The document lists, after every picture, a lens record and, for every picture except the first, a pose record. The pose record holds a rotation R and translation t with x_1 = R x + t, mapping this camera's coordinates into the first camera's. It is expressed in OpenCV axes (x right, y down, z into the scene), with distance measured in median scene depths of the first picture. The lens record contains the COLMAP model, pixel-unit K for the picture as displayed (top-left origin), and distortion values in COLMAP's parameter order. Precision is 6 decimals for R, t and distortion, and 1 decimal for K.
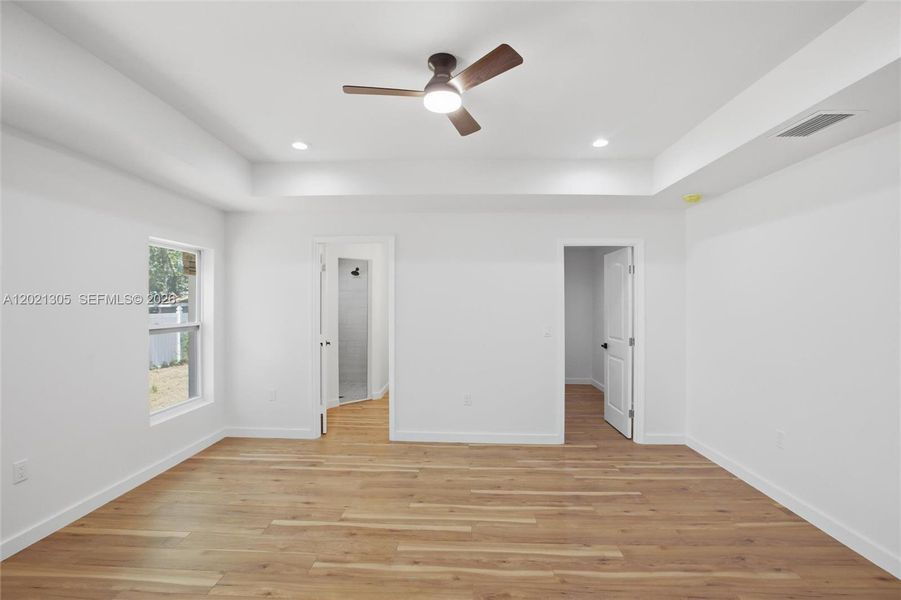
lens RADIAL K [[368.3, 0, 450.5], [0, 368.3, 300.0], [0, 0, 1]] dist [-0.000965, -0.000211]
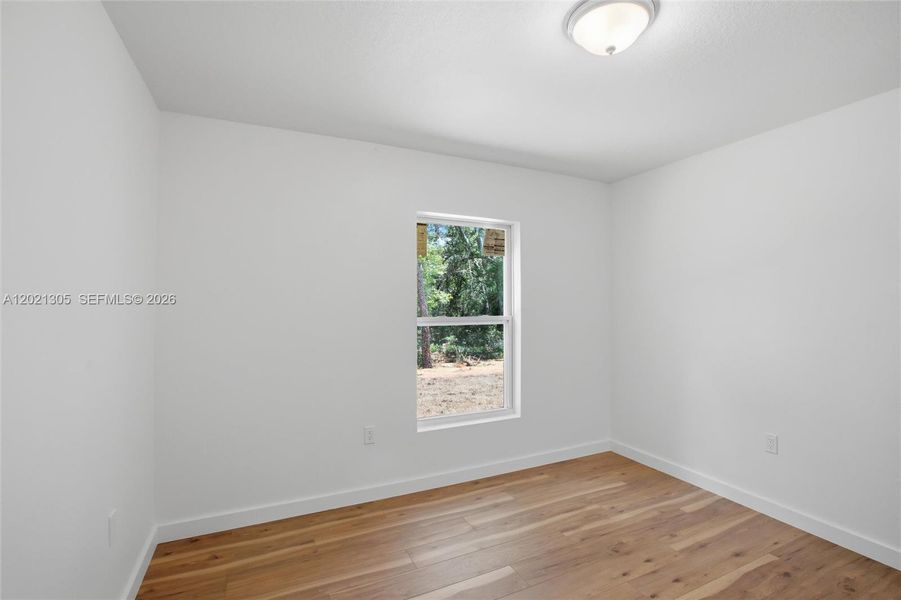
lens RADIAL K [[397.4, 0, 450.5], [0, 397.4, 300.0], [0, 0, 1]] dist [0.003549, 0.000454]
pose [[0.449307, 0.024328, -0.893046, 0.036726], [0.000399, 0.999624, 0.027433, 0.006257], [0.893377, -0.012682, 0.449129, 0.512453]]
